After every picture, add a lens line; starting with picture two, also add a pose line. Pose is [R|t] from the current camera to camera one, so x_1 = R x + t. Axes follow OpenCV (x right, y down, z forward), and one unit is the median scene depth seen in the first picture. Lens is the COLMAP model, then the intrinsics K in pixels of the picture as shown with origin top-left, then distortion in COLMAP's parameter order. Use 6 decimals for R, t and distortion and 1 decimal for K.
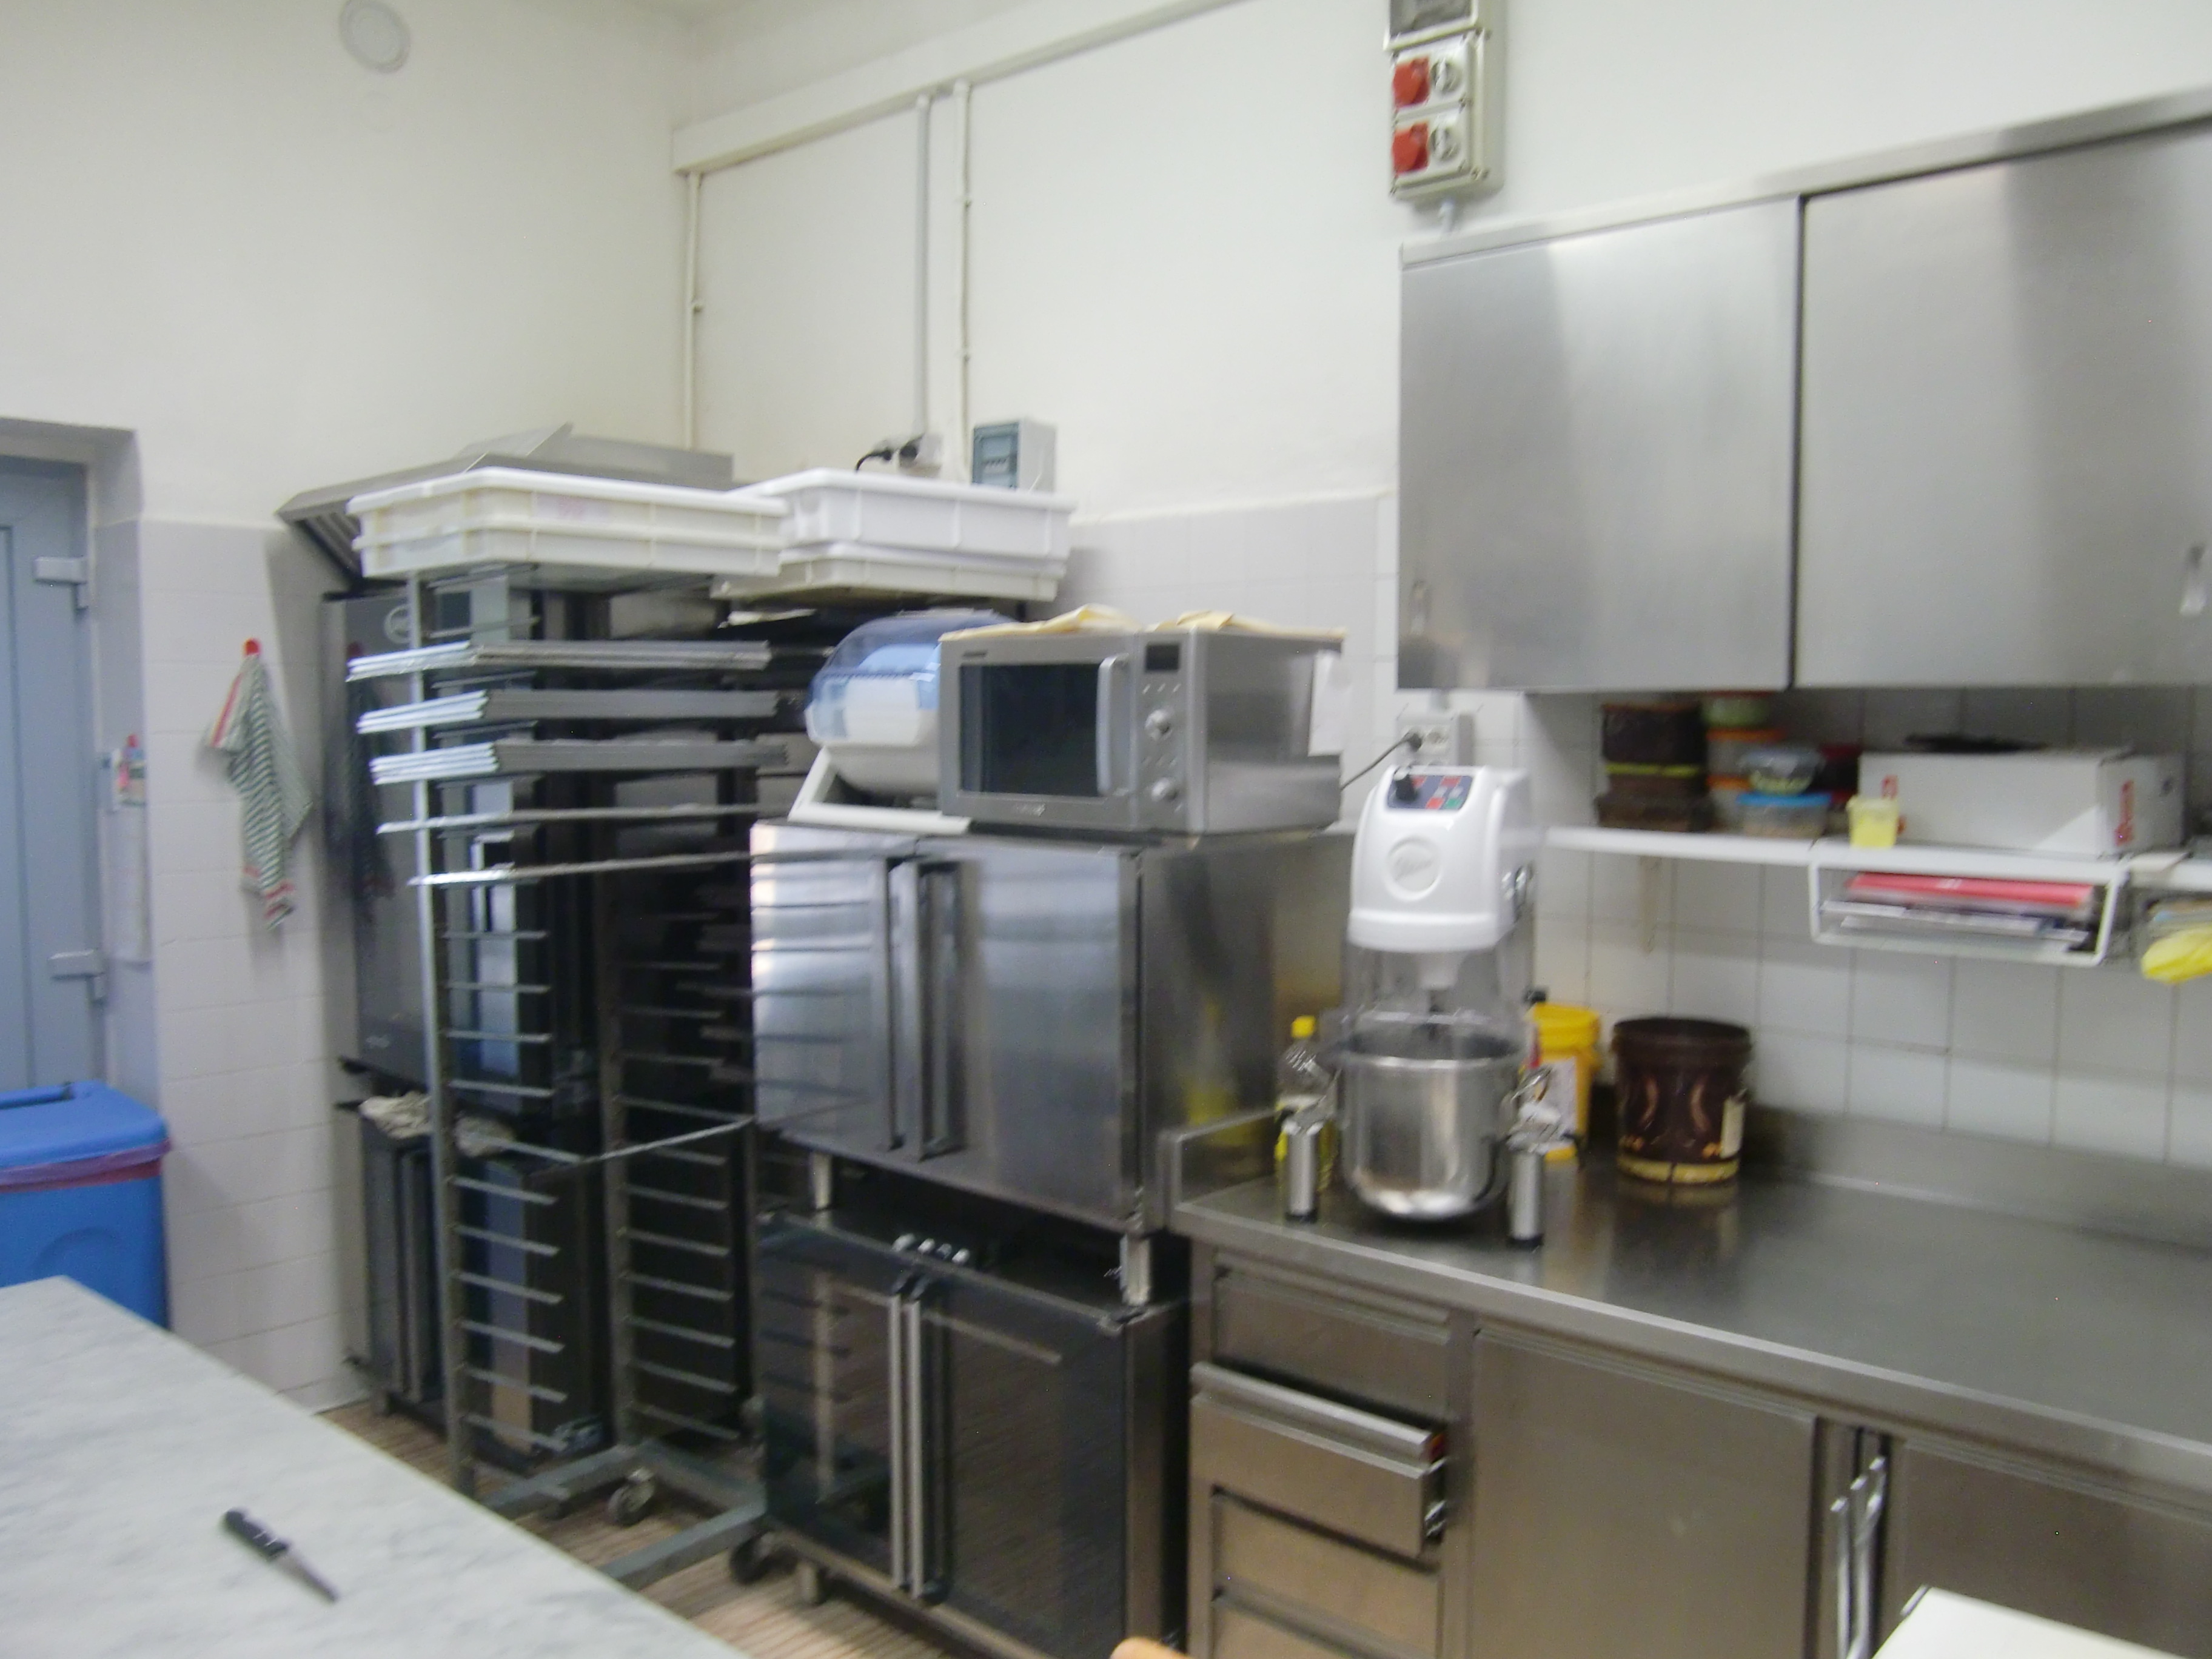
lens RADIAL K [[1788.1, 0, 1115.0], [0, 1788.1, 850.4], [0, 0, 1]] dist [-0.123310, 0.126230]
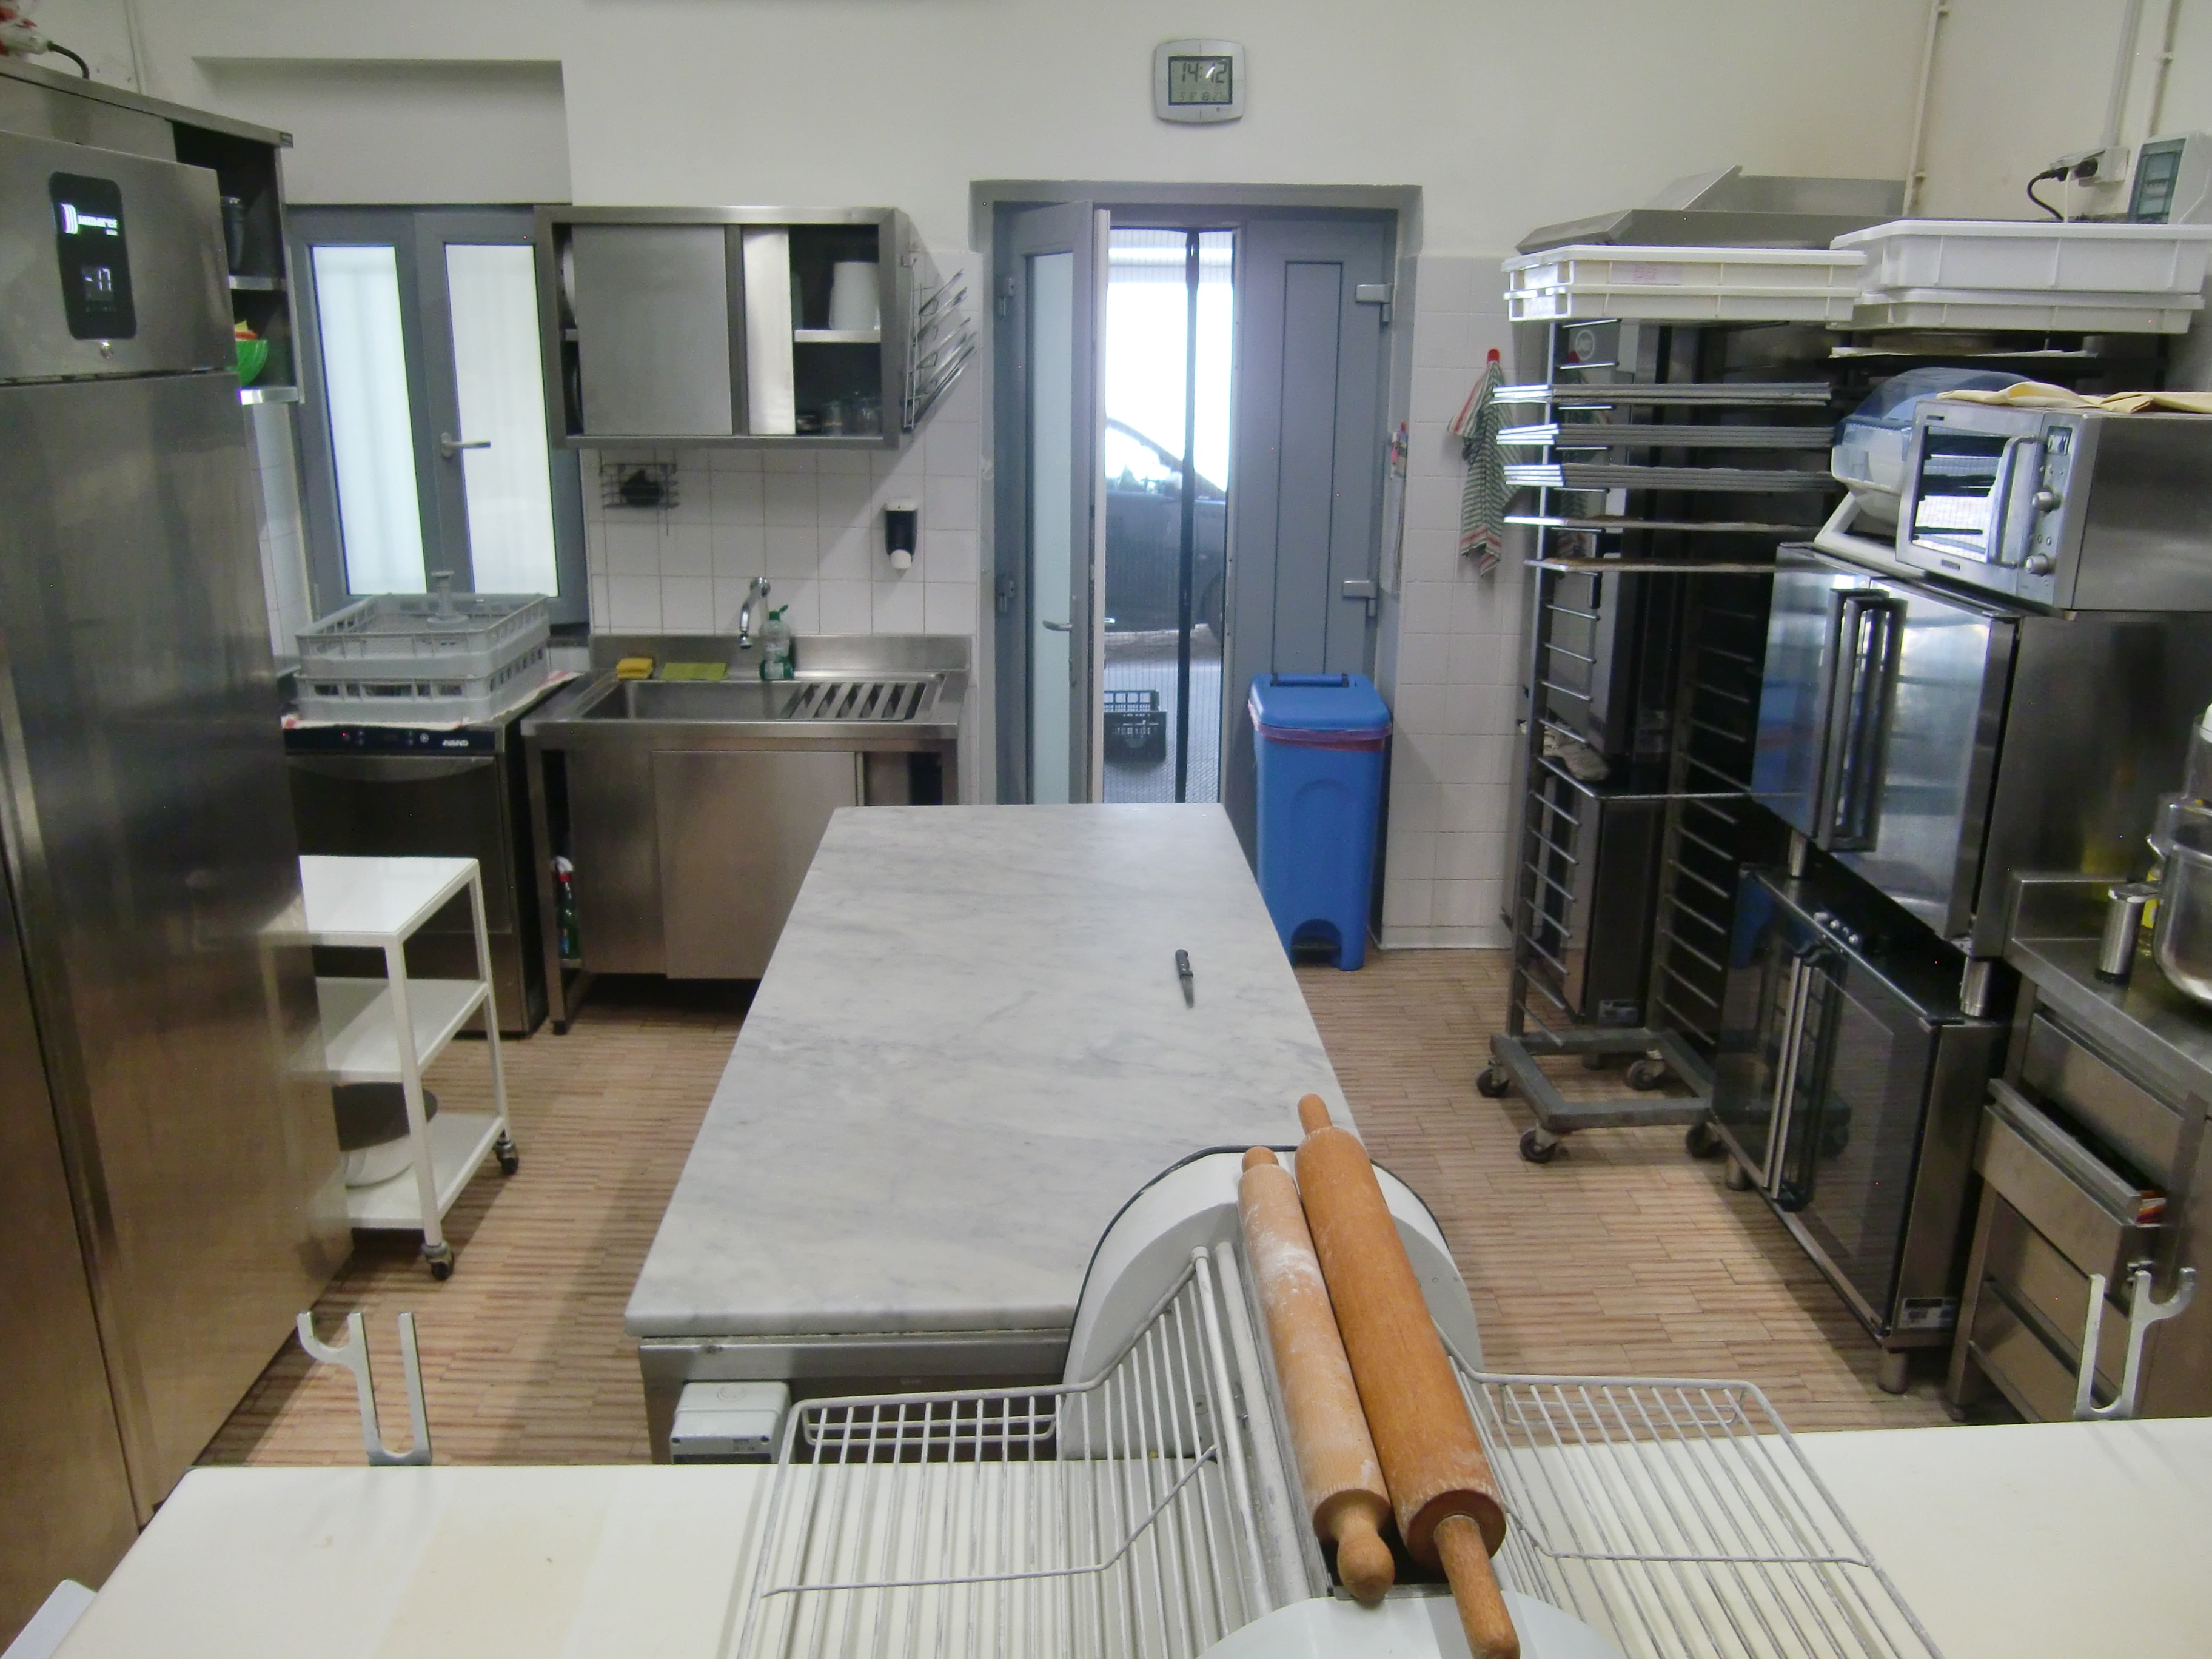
lens RADIAL K [[1788.1, 0, 1115.0], [0, 1788.1, 850.4], [0, 0, 1]] dist [-0.123310, 0.126230]
pose [[0.672288, 0.217317, -0.707674, 0.377788], [-0.057857, 0.968442, 0.242432, -0.077901], [0.738025, -0.122040, 0.663645, -0.118743]]
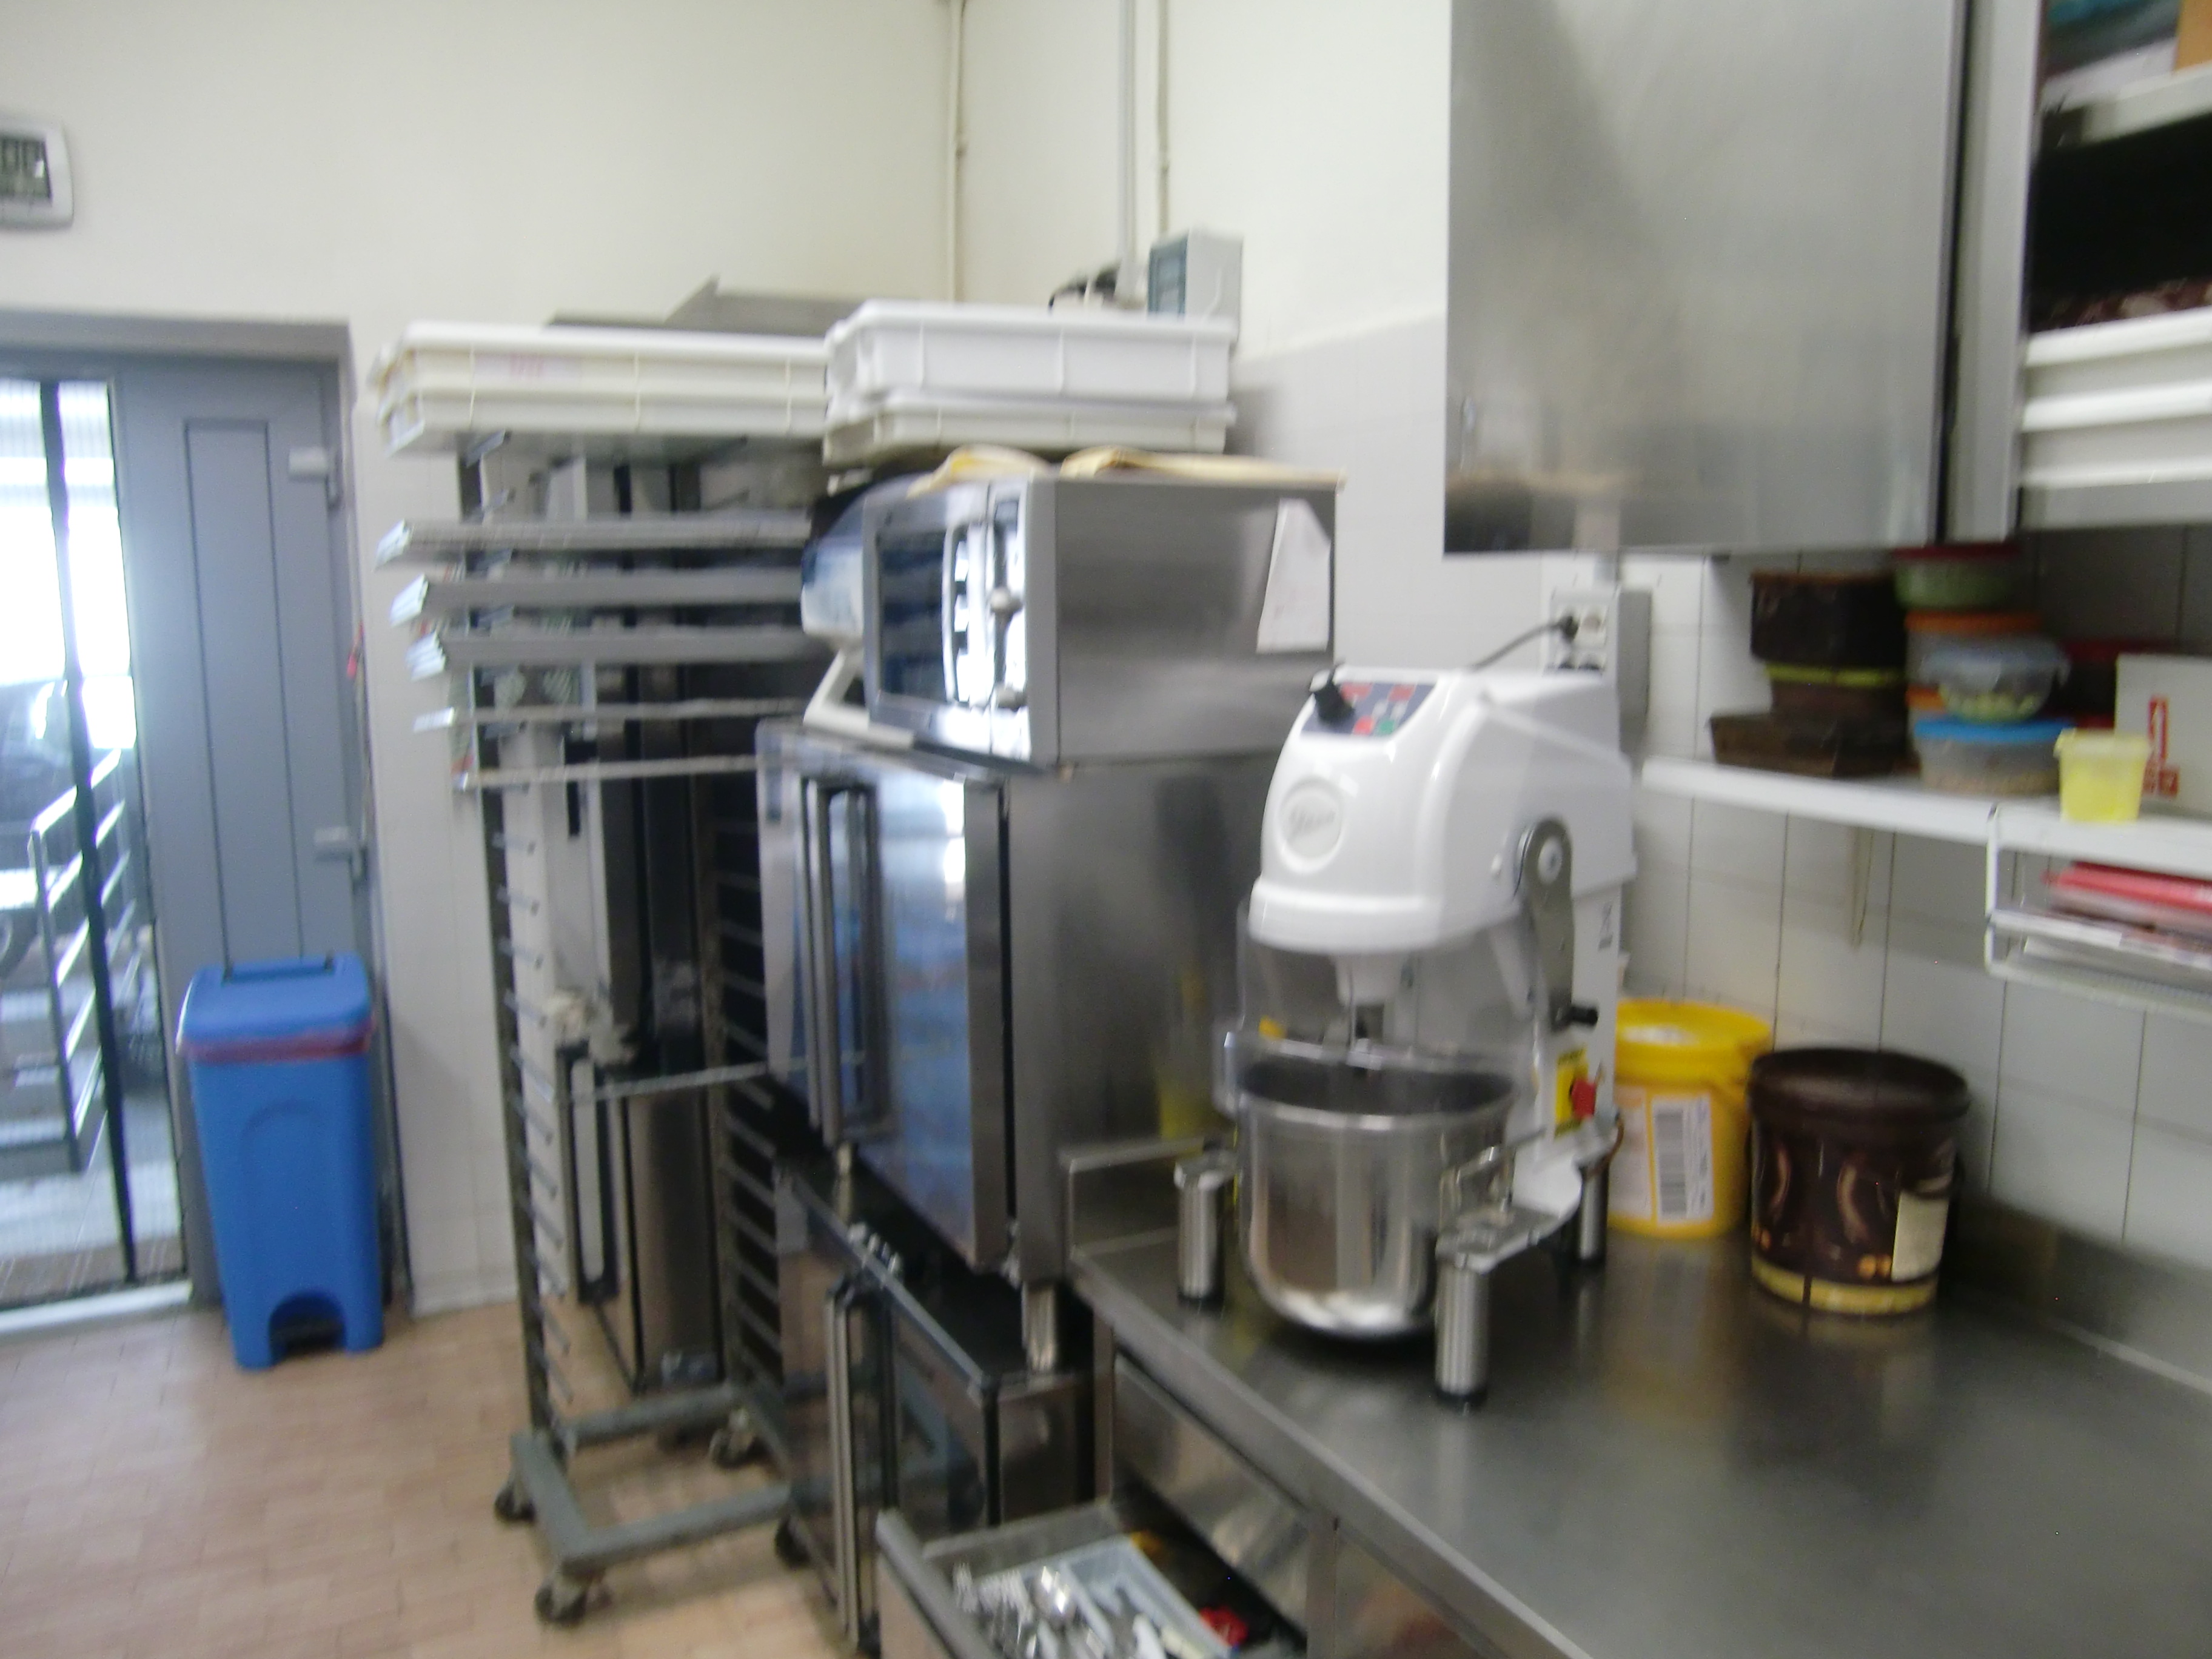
lens RADIAL K [[1684.0, 0, 1212.2], [0, 1684.0, 843.0], [0, 0, 1]] dist [-0.122352, 0.076816]
pose [[0.930774, 0.044680, -0.362854, 0.306791], [-0.016751, 0.996674, 0.079758, -0.027780], [0.365210, -0.068159, 0.928427, 0.340051]]
